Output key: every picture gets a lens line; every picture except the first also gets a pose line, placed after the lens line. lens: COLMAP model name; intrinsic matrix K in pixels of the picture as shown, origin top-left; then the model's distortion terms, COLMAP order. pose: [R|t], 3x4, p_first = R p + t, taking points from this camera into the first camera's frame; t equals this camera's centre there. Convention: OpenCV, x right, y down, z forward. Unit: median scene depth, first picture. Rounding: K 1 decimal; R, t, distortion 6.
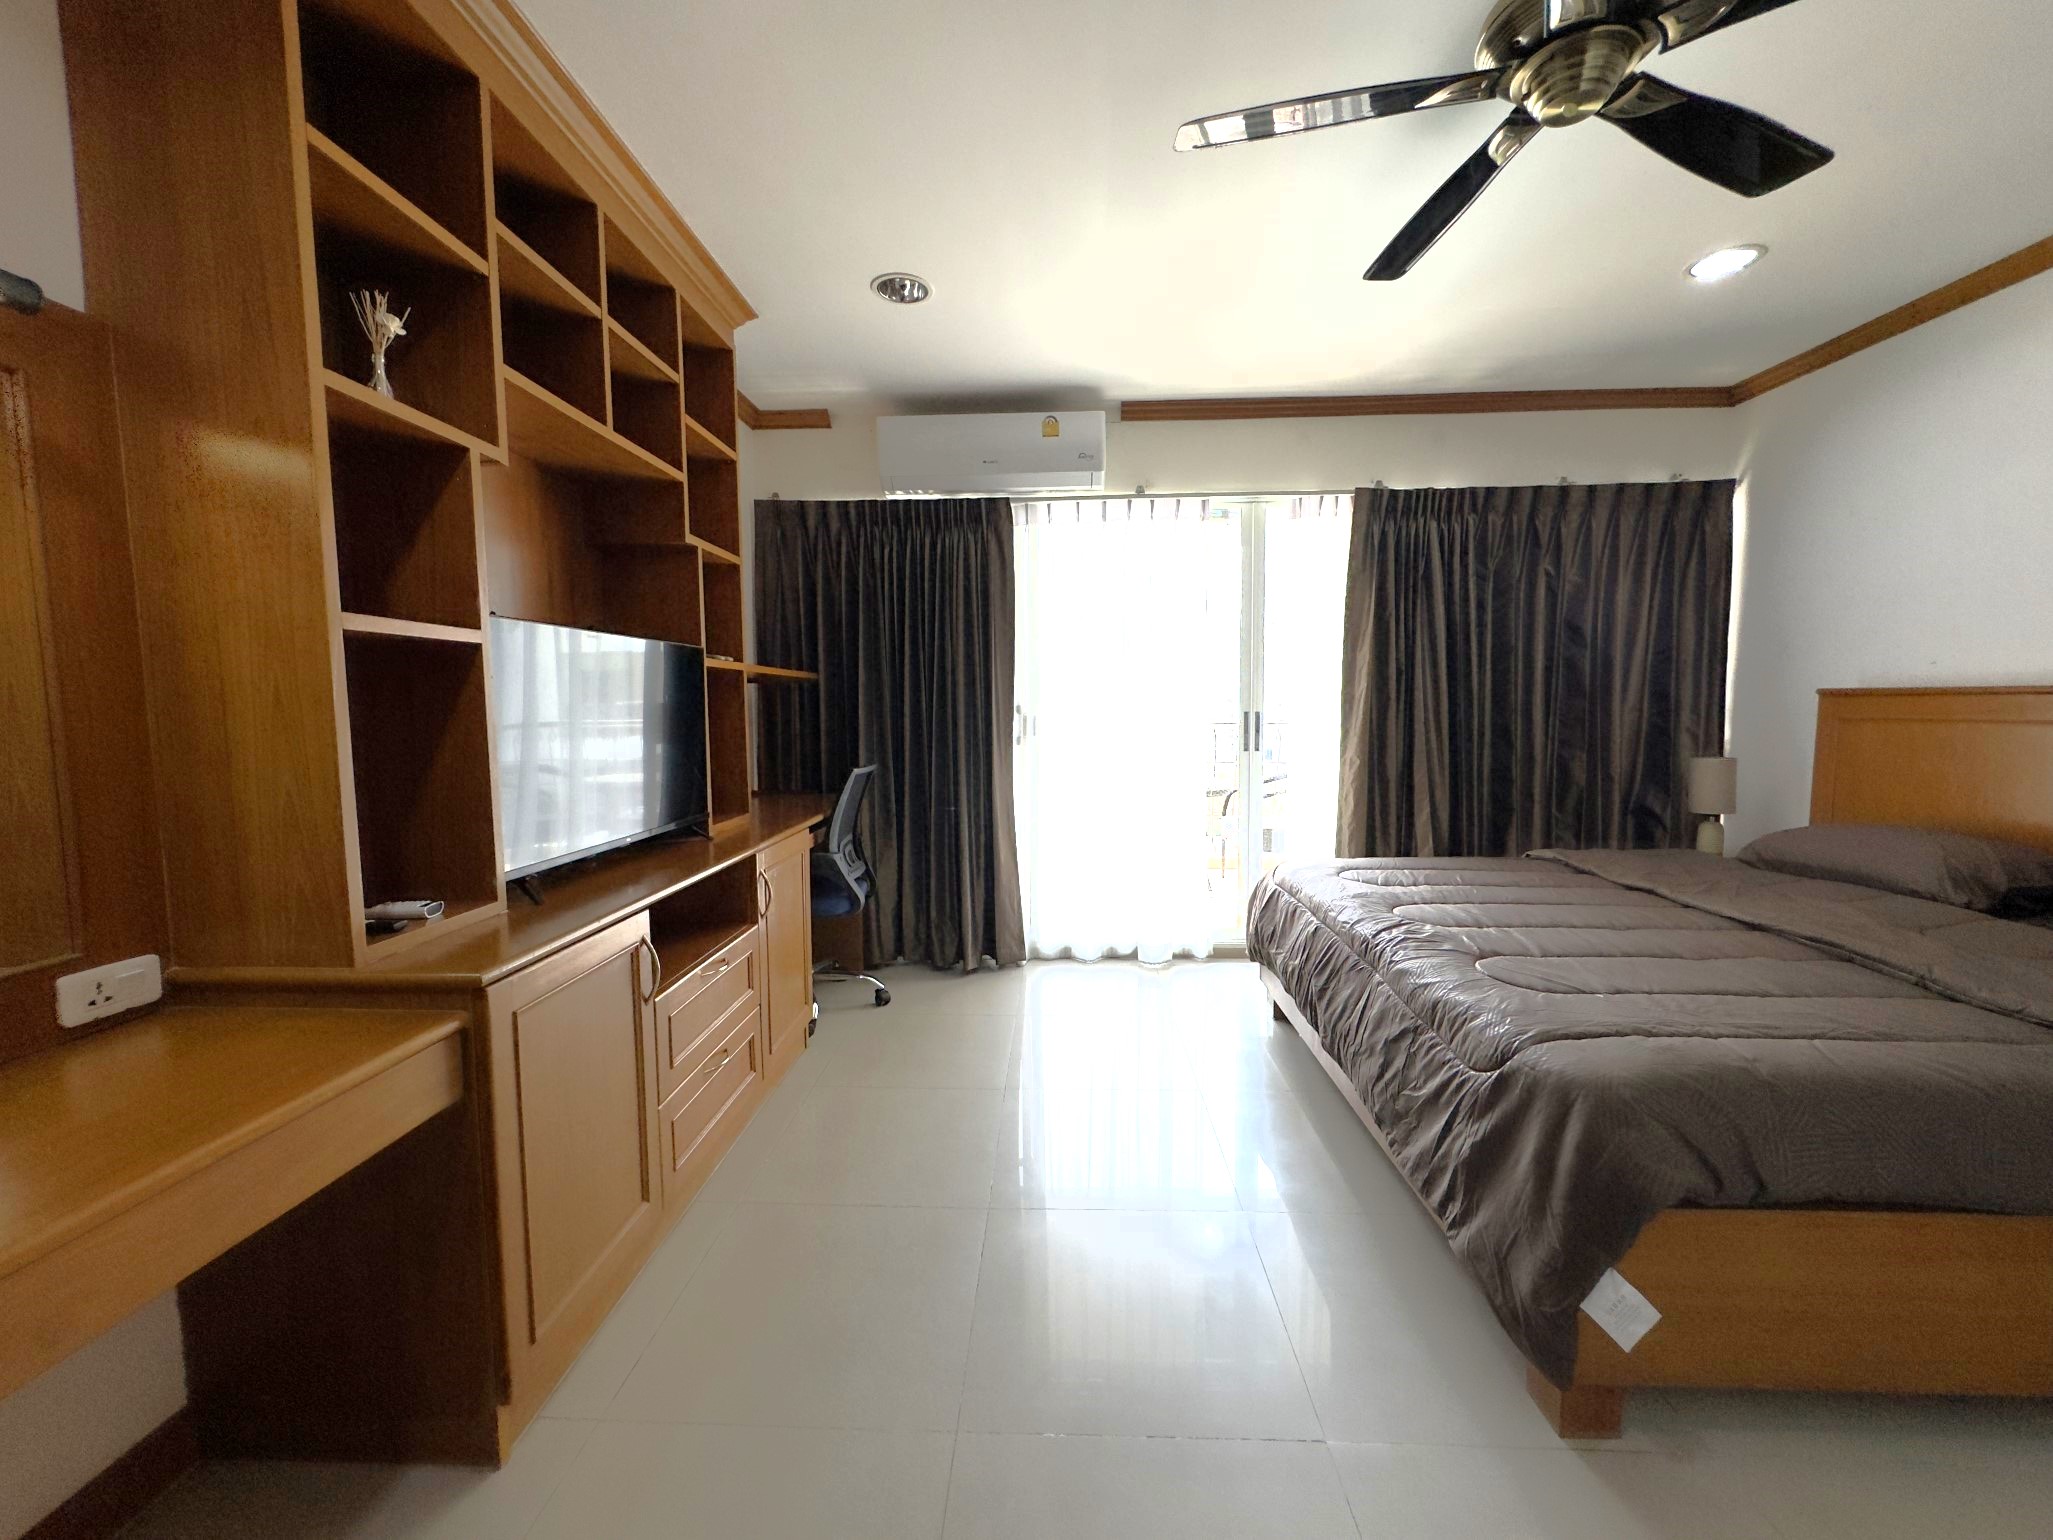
lens RADIAL K [[818.7, 0, 1021.7], [0, 818.7, 765.8], [0, 0, 1]] dist [-0.001203, 0.000483]
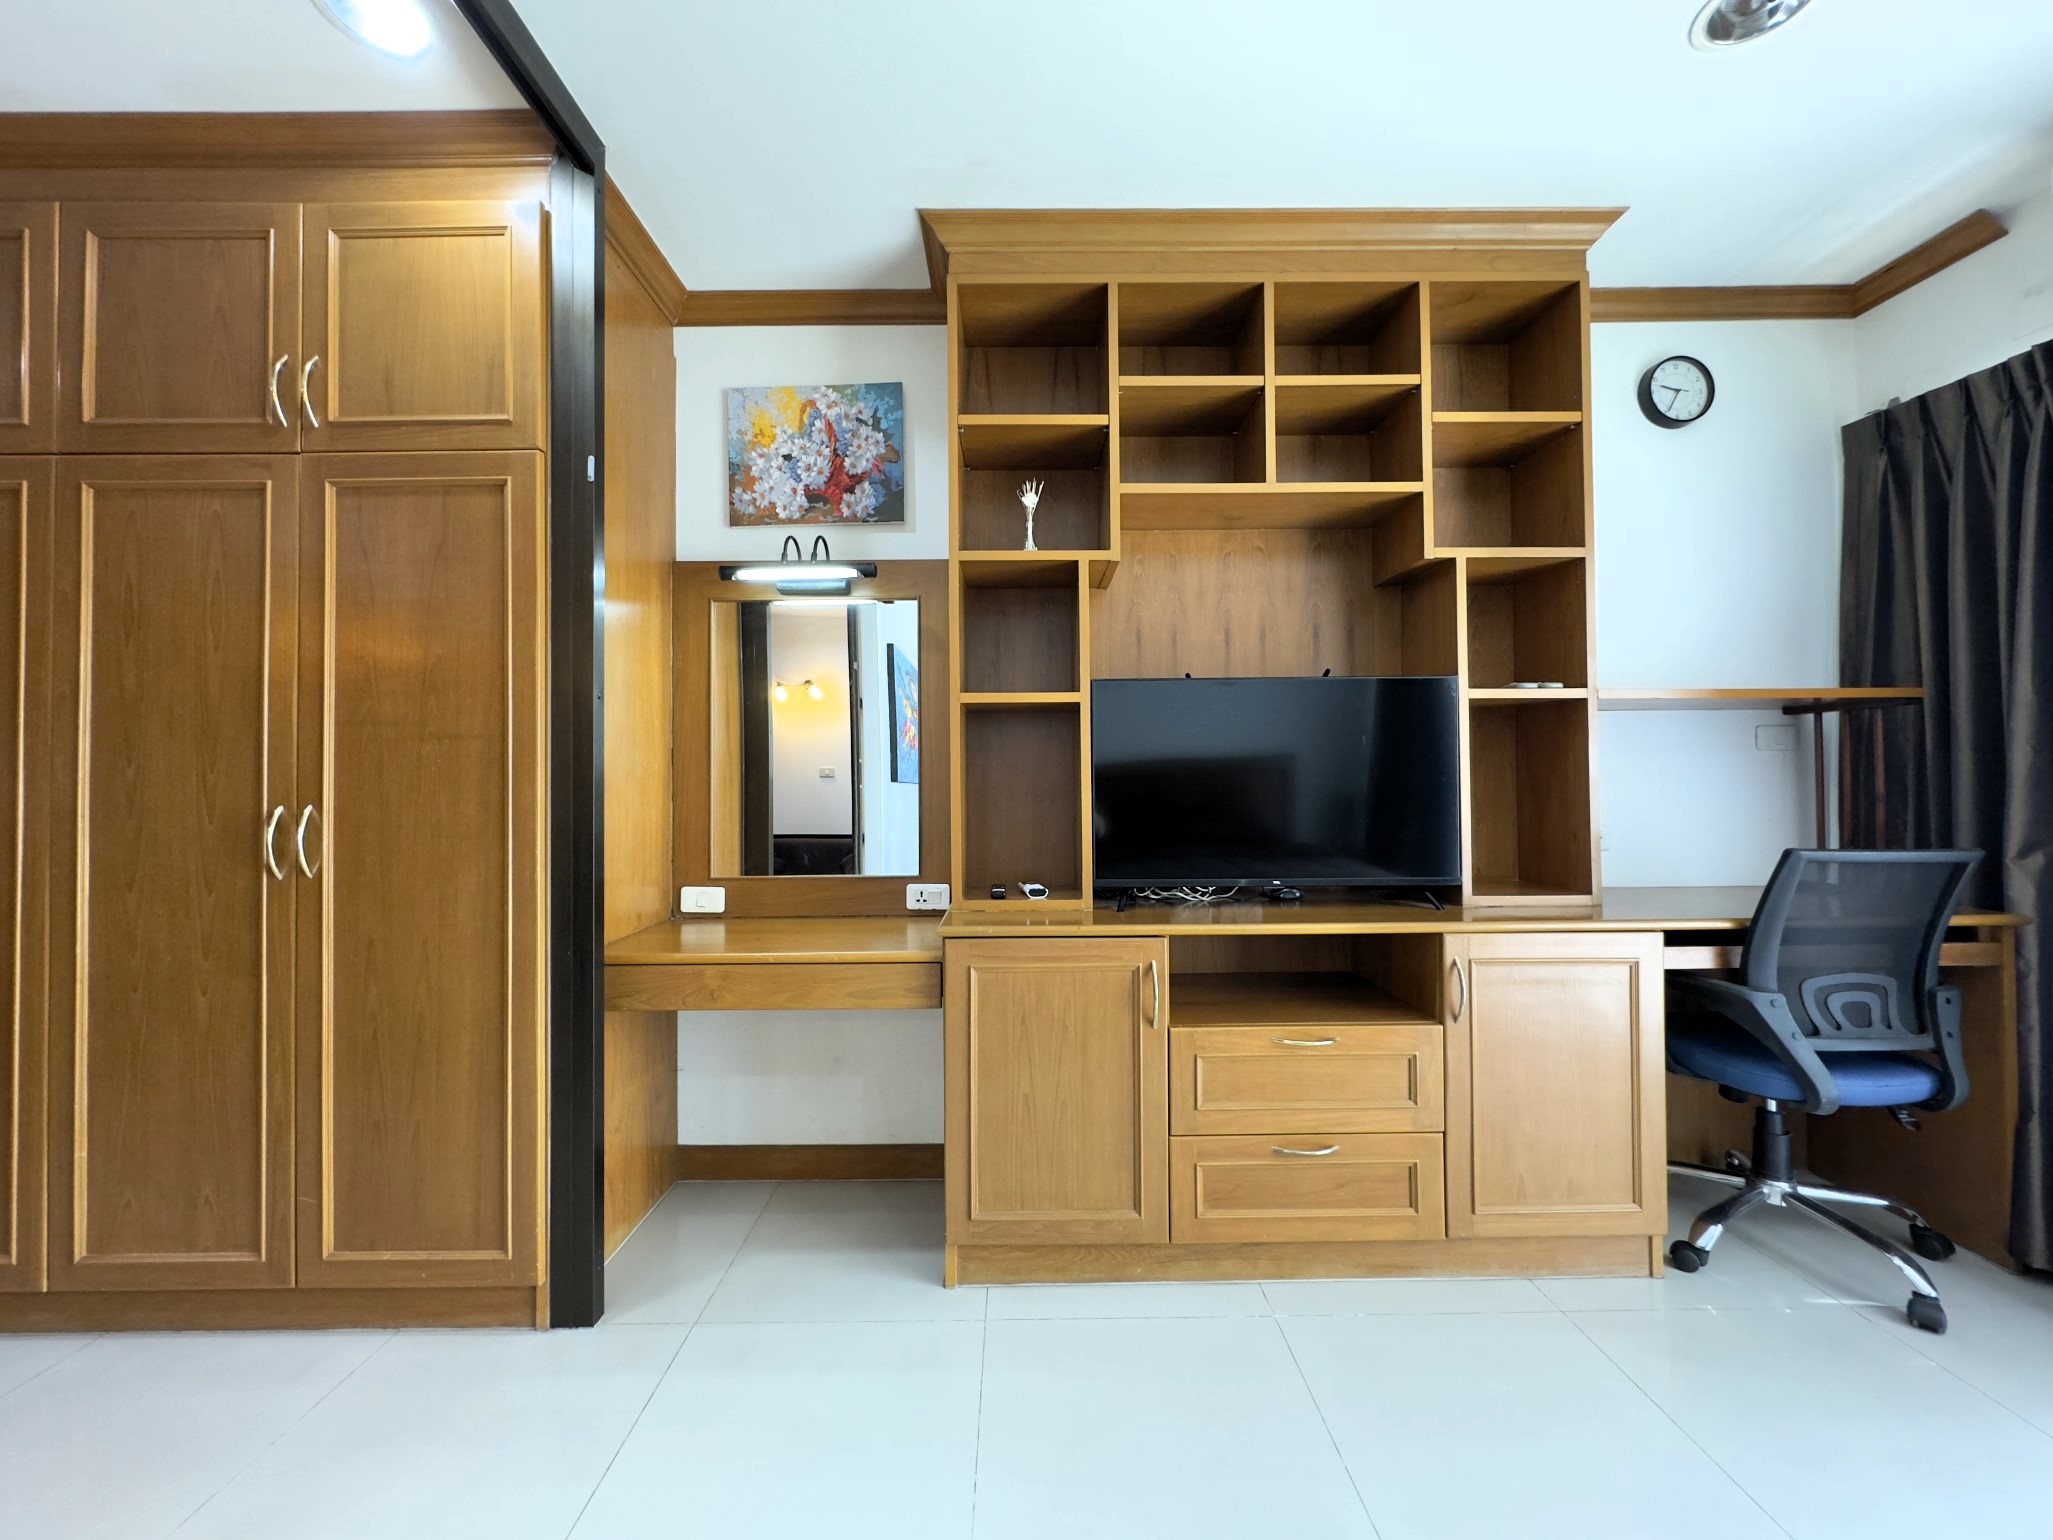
lens RADIAL K [[818.7, 0, 1016.8], [0, 818.7, 771.5], [0, 0, 1]] dist [-0.001203, 0.000483]
pose [[0.049790, -0.005324, -0.998746, 0.738595], [-0.070132, 0.997499, -0.008814, -0.021421], [0.996294, 0.070483, 0.049292, 0.932481]]
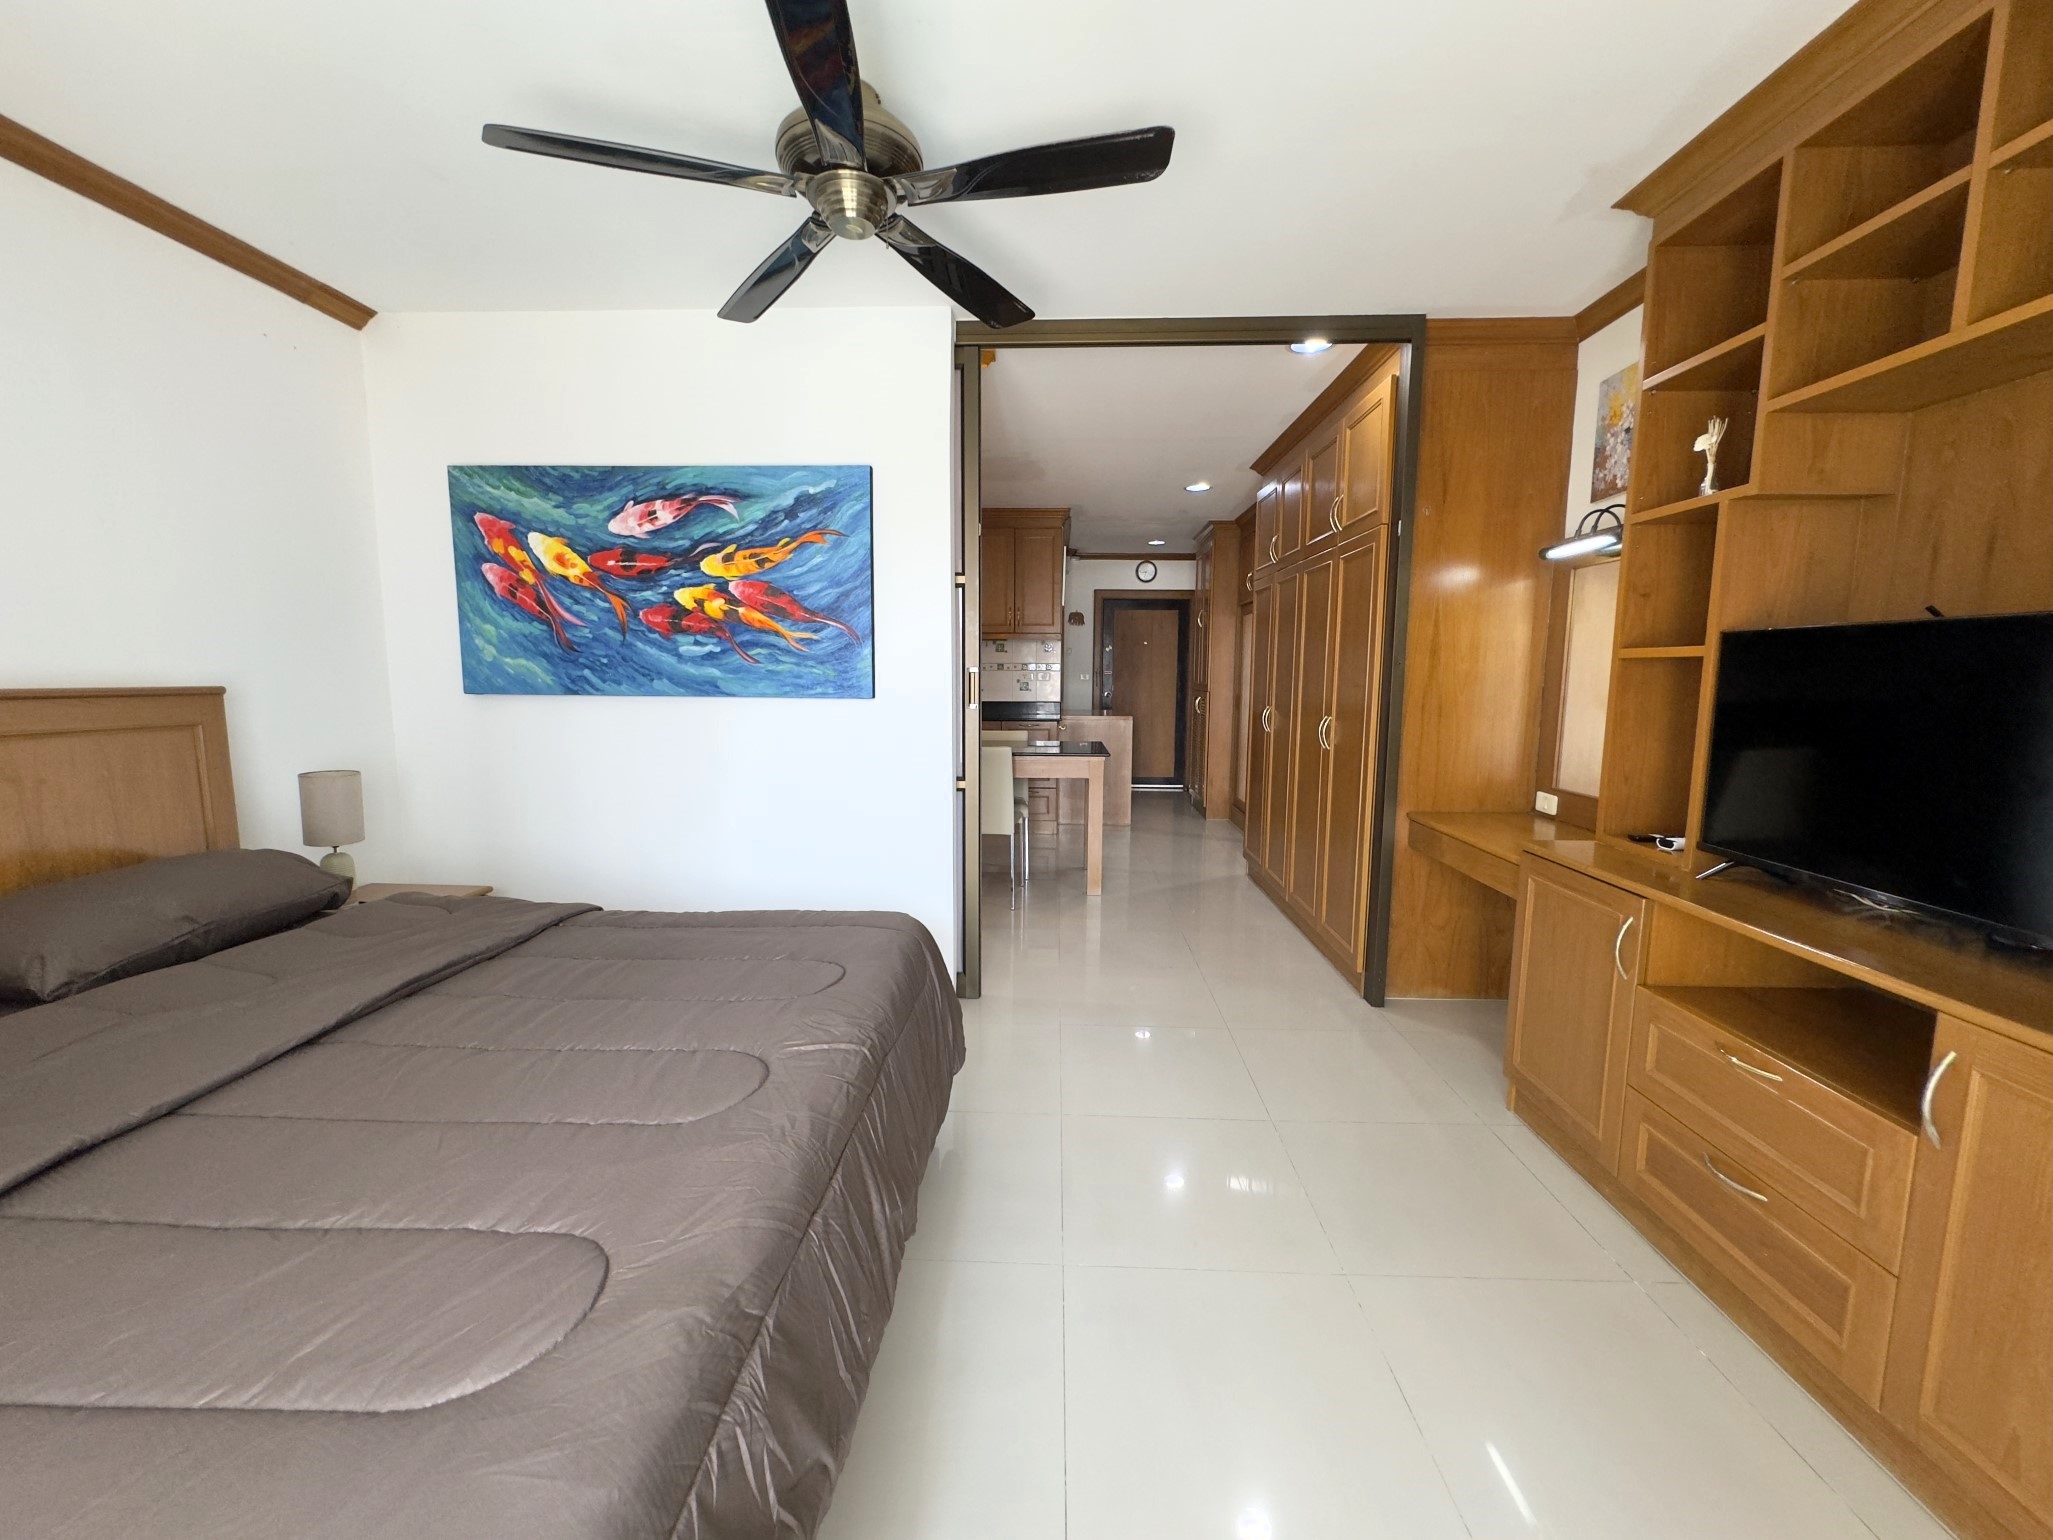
lens RADIAL K [[818.7, 0, 1026.2], [0, 818.7, 772.2], [0, 0, 1]] dist [-0.001203, 0.000483]
pose [[-0.999962, 0.002583, -0.008289, 0.447832], [0.000863, 0.979557, 0.201164, -0.256229], [0.008639, 0.201149, -0.979523, 2.525339]]
